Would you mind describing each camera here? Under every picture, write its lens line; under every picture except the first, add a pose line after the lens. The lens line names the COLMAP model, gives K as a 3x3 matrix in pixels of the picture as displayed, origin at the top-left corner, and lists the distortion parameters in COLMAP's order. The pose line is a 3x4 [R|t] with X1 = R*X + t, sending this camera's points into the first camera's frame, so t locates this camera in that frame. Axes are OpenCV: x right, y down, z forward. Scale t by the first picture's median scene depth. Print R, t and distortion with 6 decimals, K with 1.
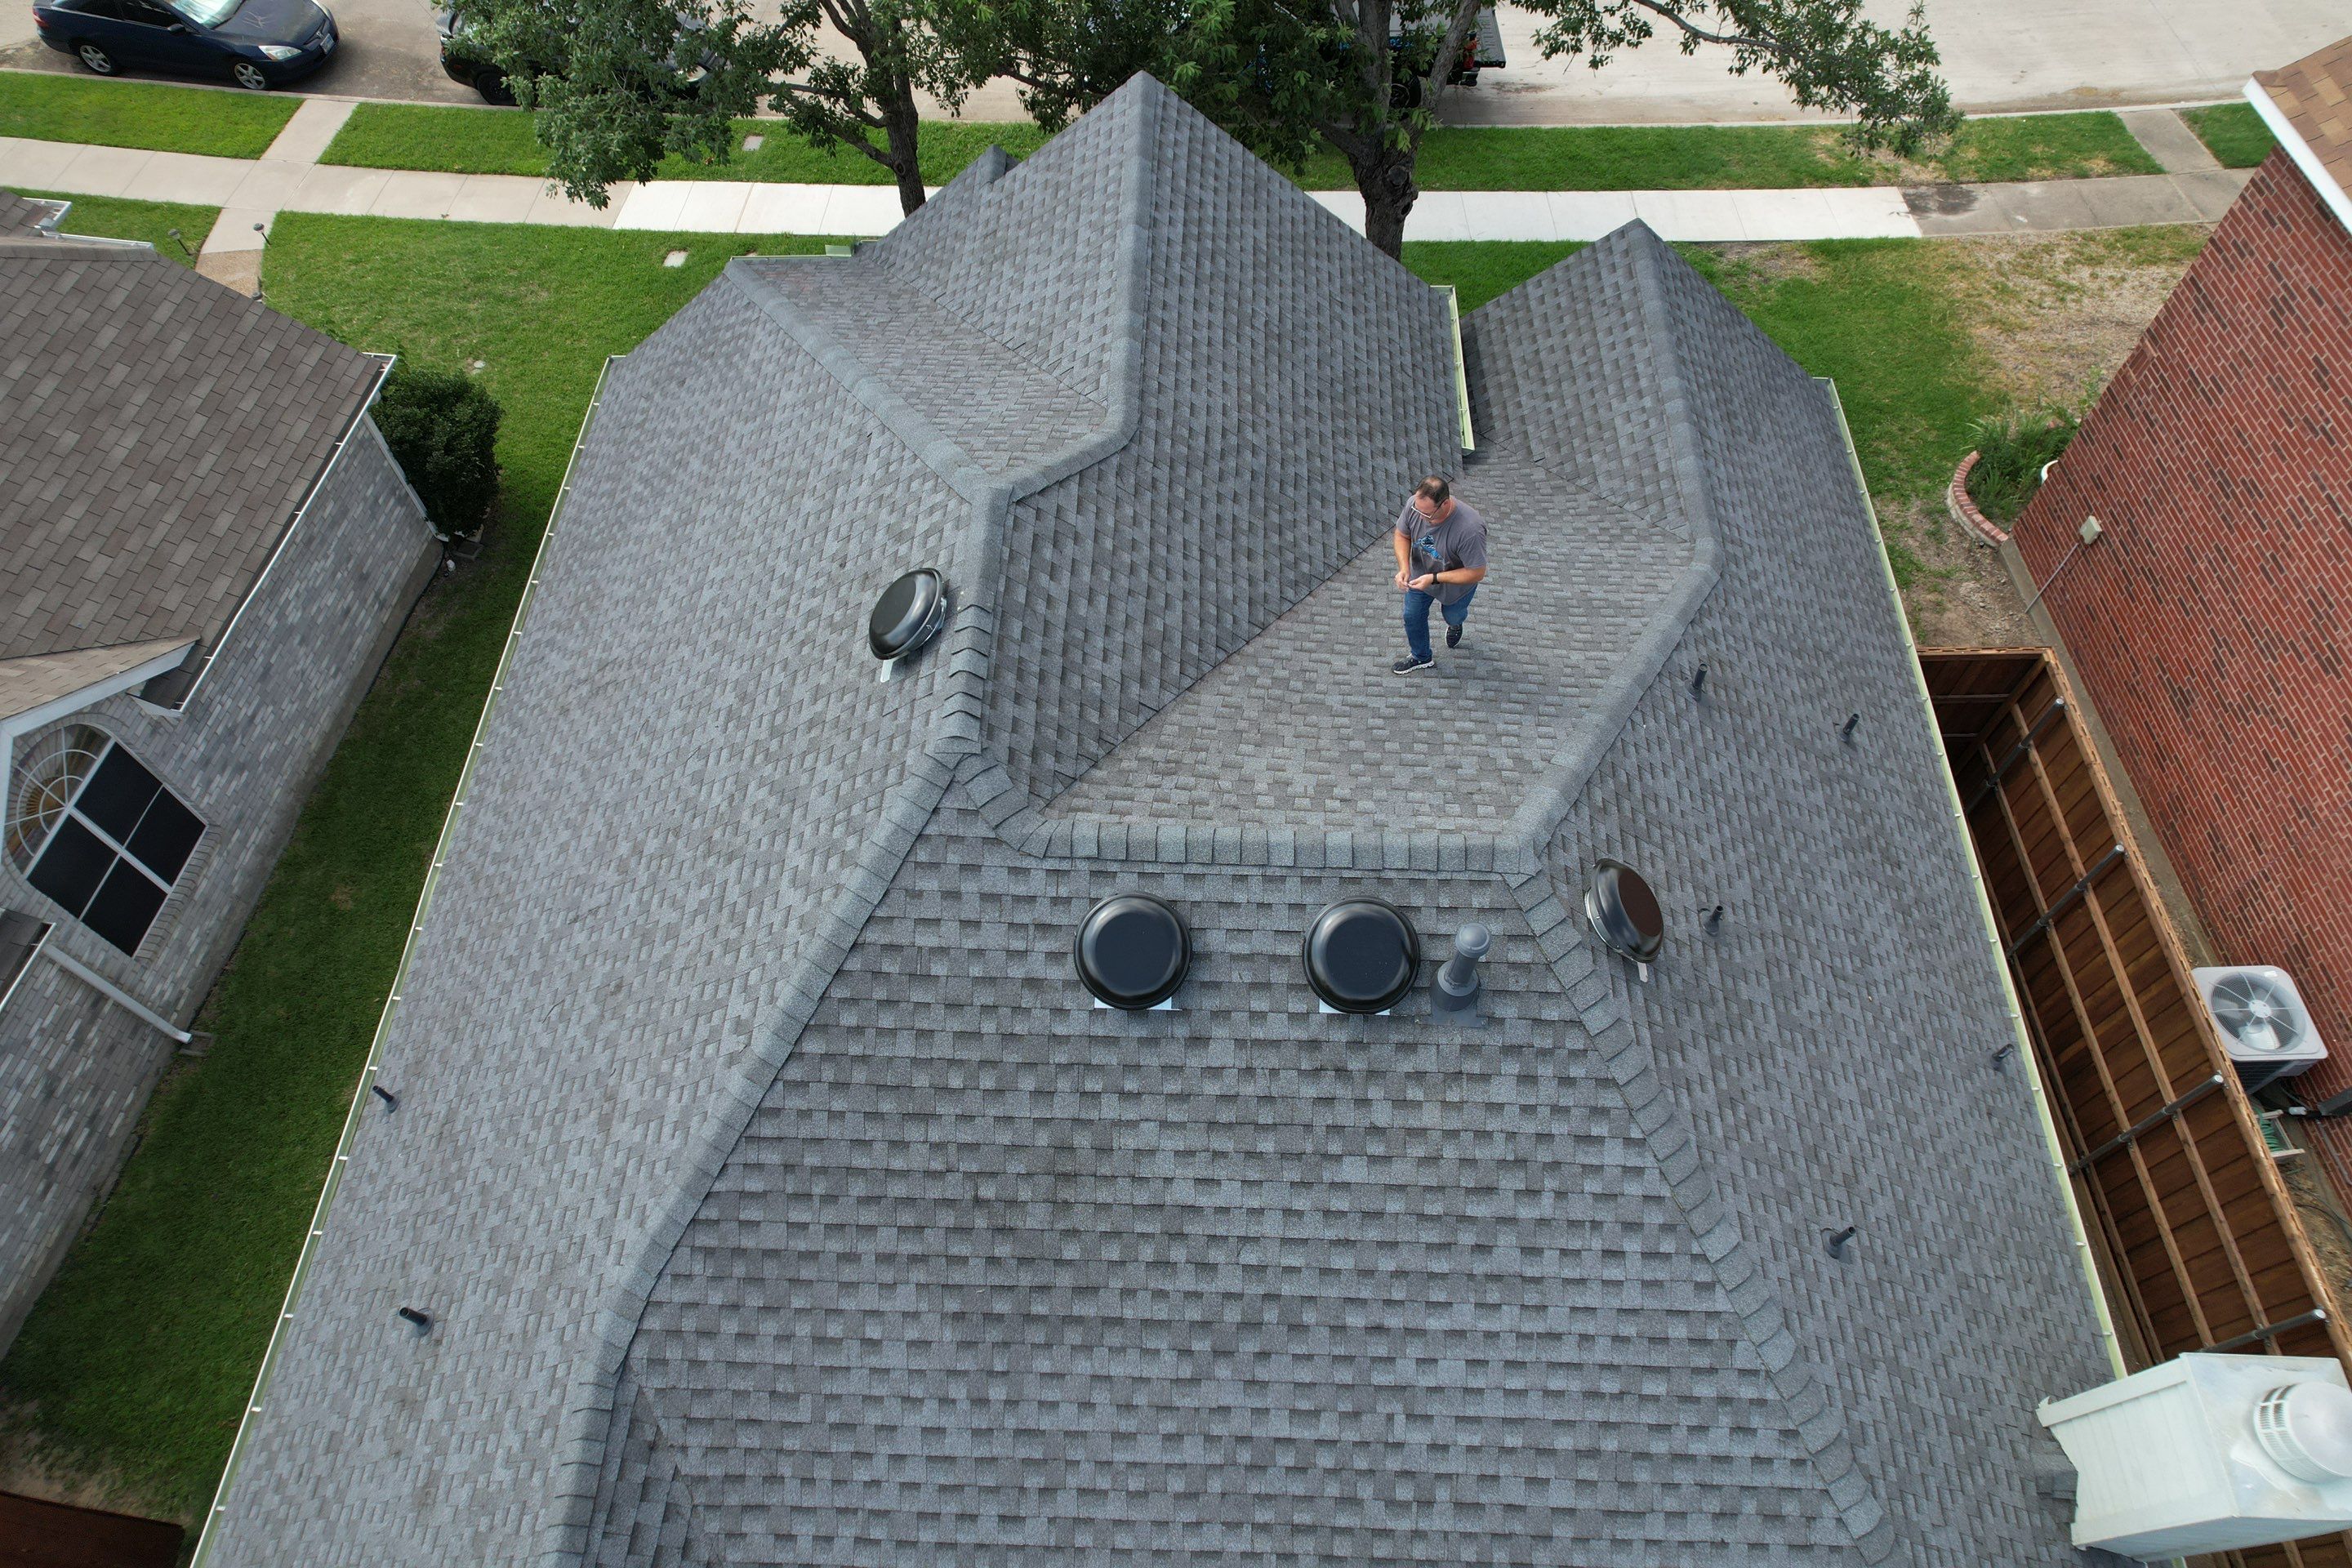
lens RADIAL K [[1500.6, 0, 1176.3], [0, 1500.6, 786.1], [0, 0, 1]] dist [-0.075577, 0.066635]
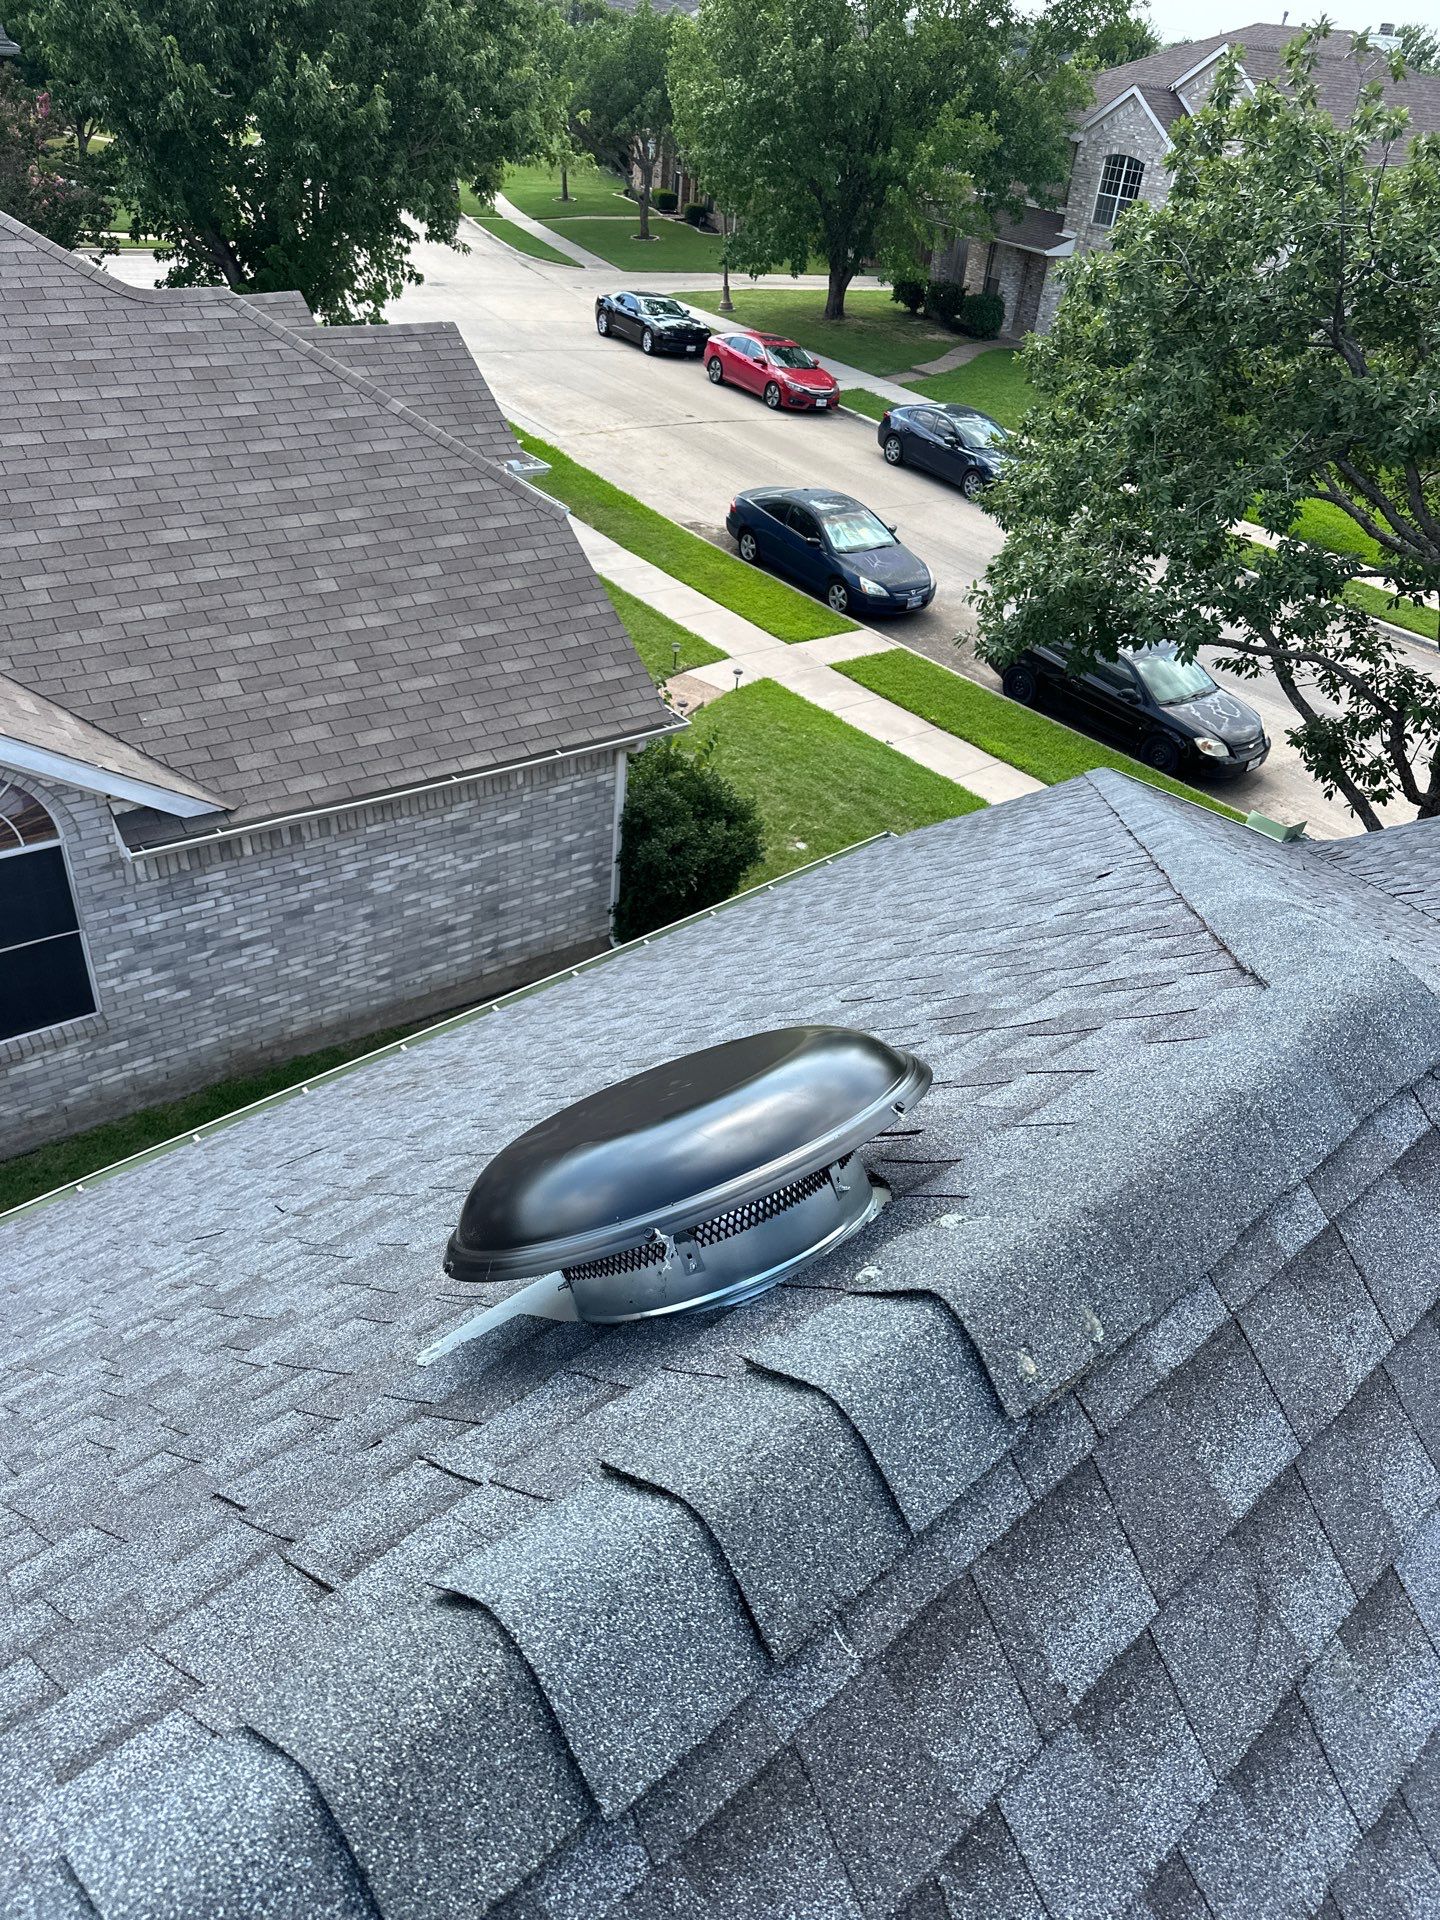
lens RADIAL K [[1352.1, 0, 728.3], [0, 1352.1, 959.8], [0, 0, 1]] dist [0.046461, -0.060058]
pose [[0.701623, 0.466052, -0.538999, -0.078831], [-0.645798, 0.735579, -0.204618, -0.089918], [0.301114, 0.491649, 0.817075, 0.741976]]
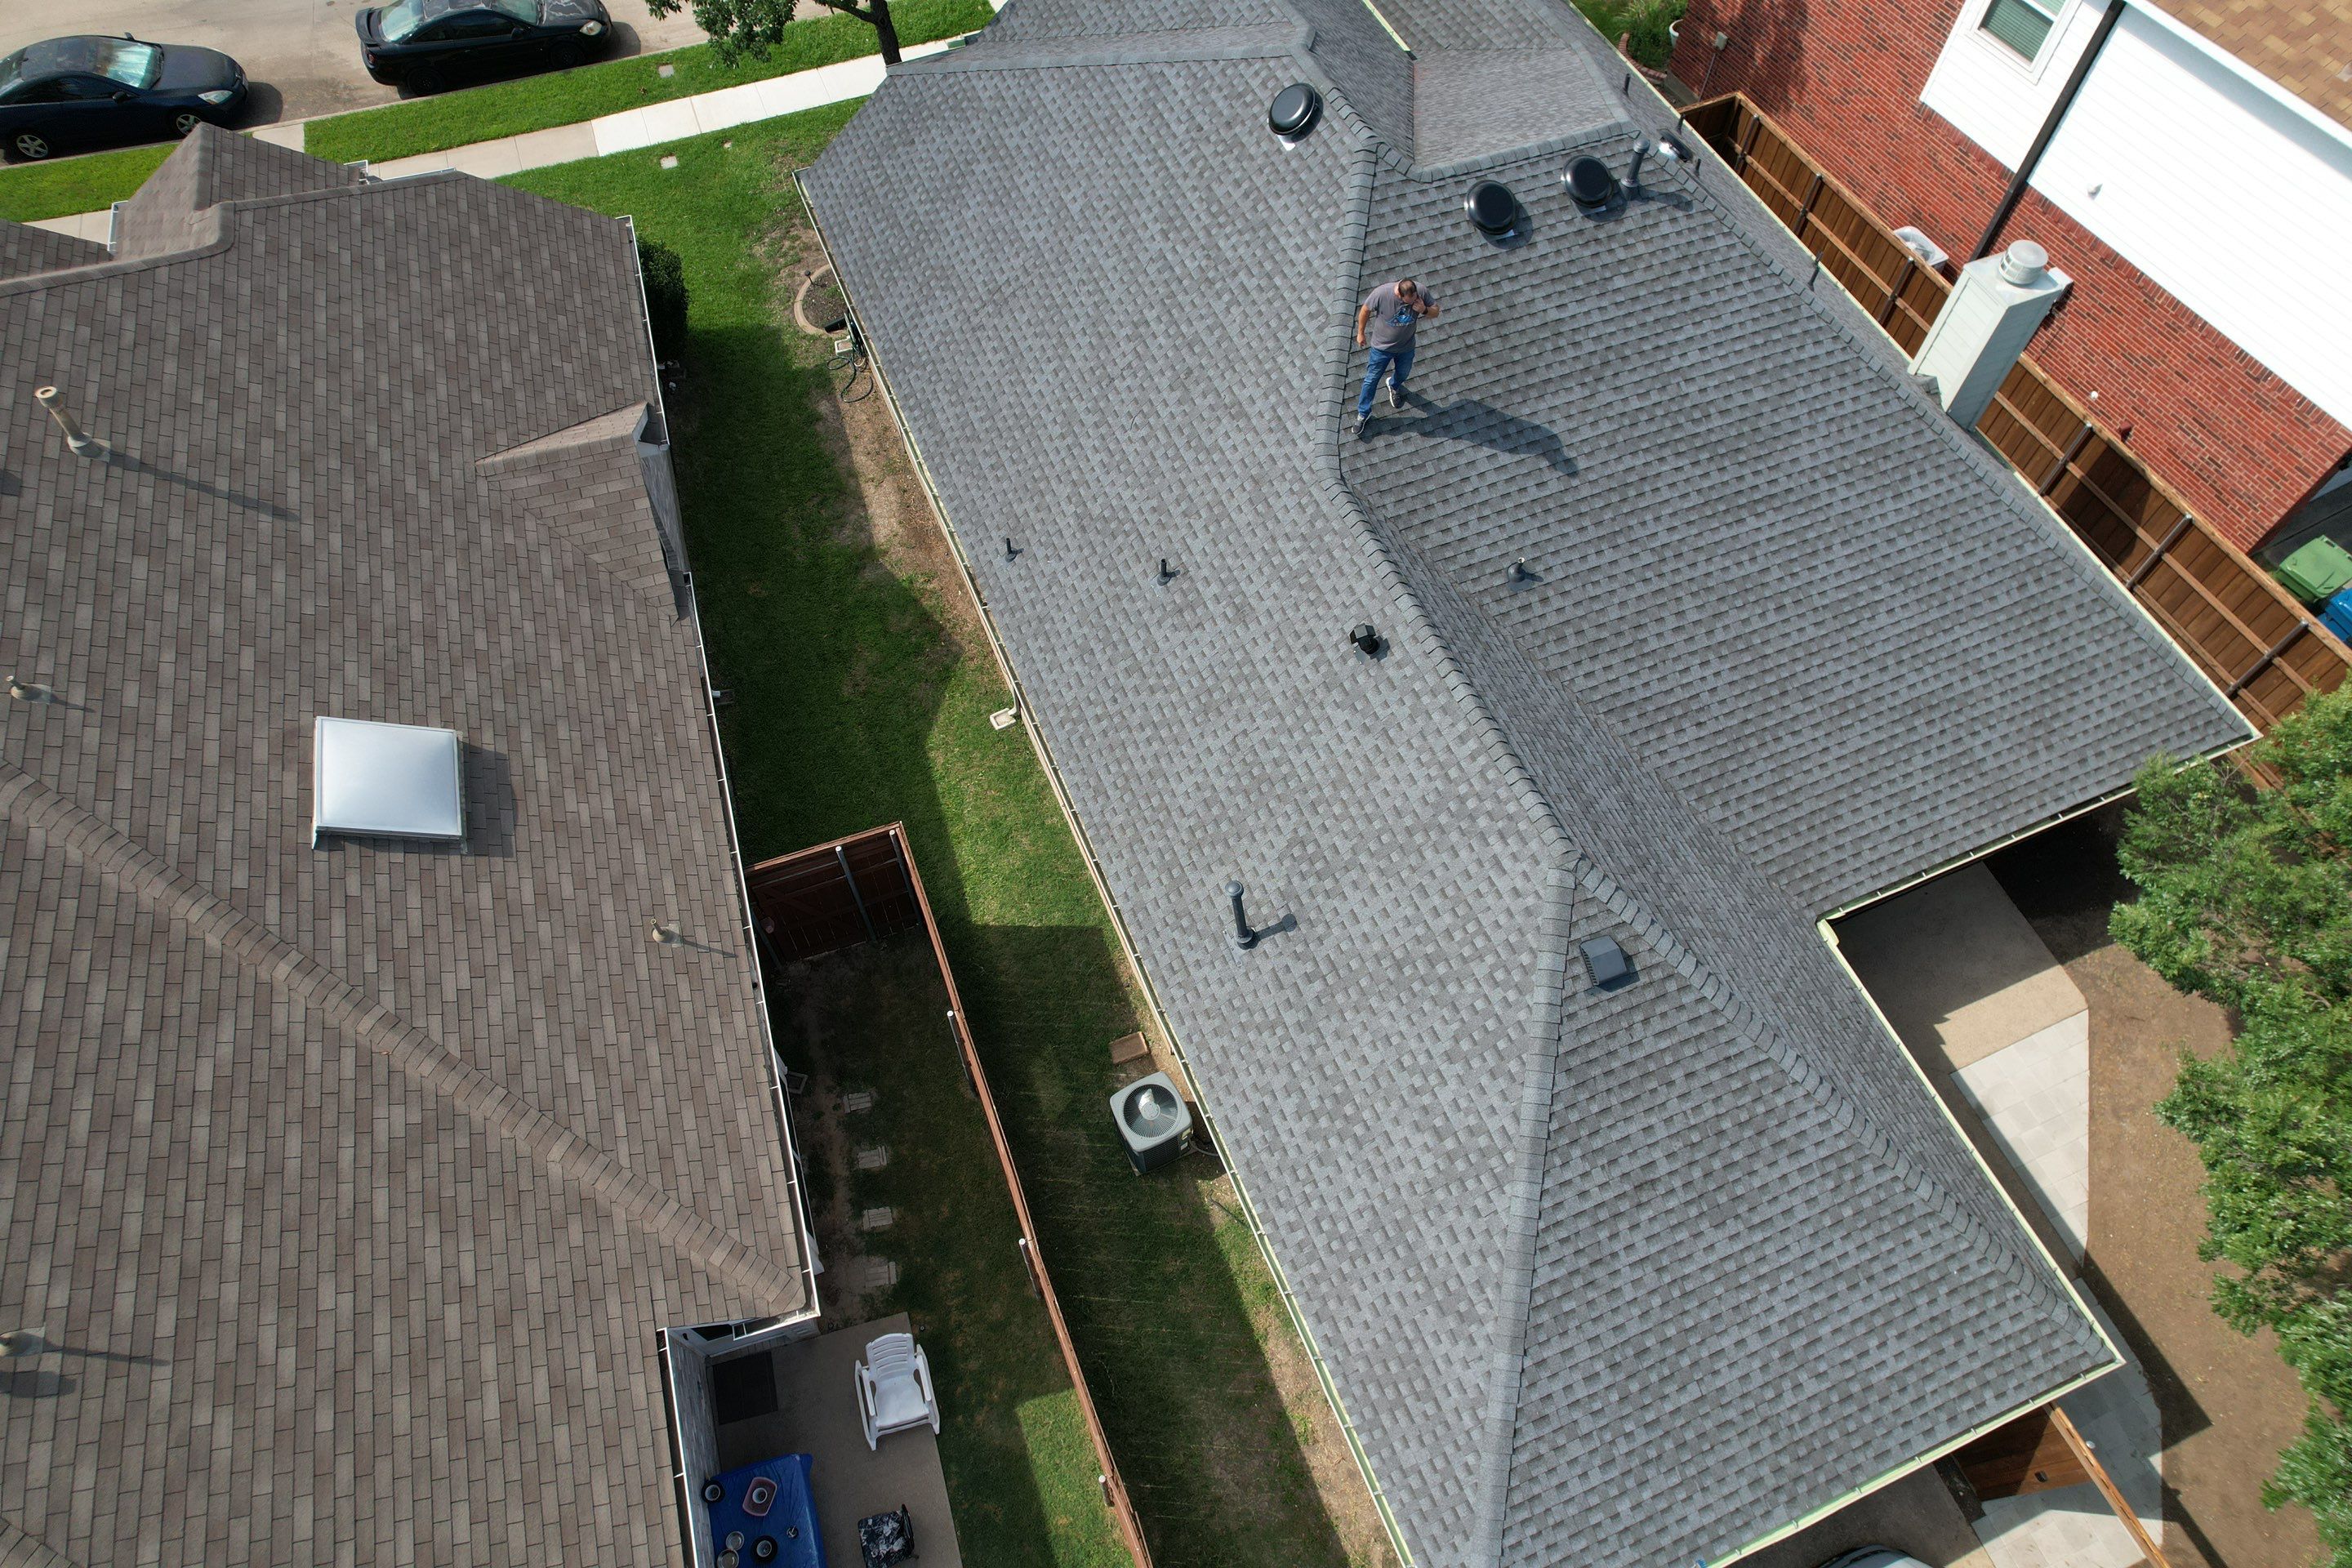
lens RADIAL K [[1500.6, 0, 1174.7], [0, 1500.6, 787.0], [0, 0, 1]] dist [-0.075577, 0.066635]
pose [[0.910638, -0.349587, 0.220291, -0.905471], [0.343766, 0.936766, 0.065527, 0.450254], [-0.229268, 0.016057, 0.973231, -0.672832]]
